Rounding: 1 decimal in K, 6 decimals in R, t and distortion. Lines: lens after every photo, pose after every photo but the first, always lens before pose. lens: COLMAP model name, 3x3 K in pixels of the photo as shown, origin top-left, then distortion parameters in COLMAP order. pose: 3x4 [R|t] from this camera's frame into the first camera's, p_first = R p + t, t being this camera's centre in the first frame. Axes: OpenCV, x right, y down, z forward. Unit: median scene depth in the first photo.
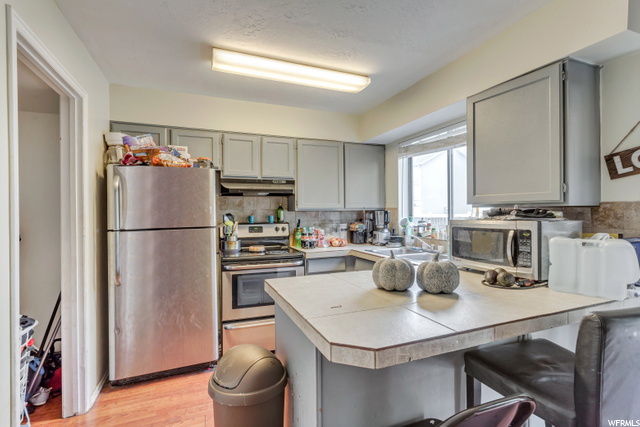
lens RADIAL K [[307.4, 0, 320.4], [0, 307.4, 212.0], [0, 0, 1]] dist [0.004181, 0.001186]
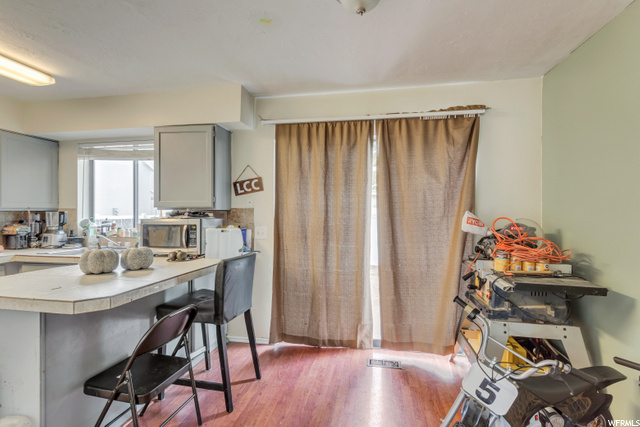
lens RADIAL K [[307.4, 0, 320.4], [0, 307.4, 212.0], [0, 0, 1]] dist [0.004181, 0.001186]
pose [[0.554757, 0.010953, 0.831940, -0.275485], [-0.005849, 0.999940, -0.009265, 0.003595], [-0.831992, 0.000273, 0.554788, -0.402109]]
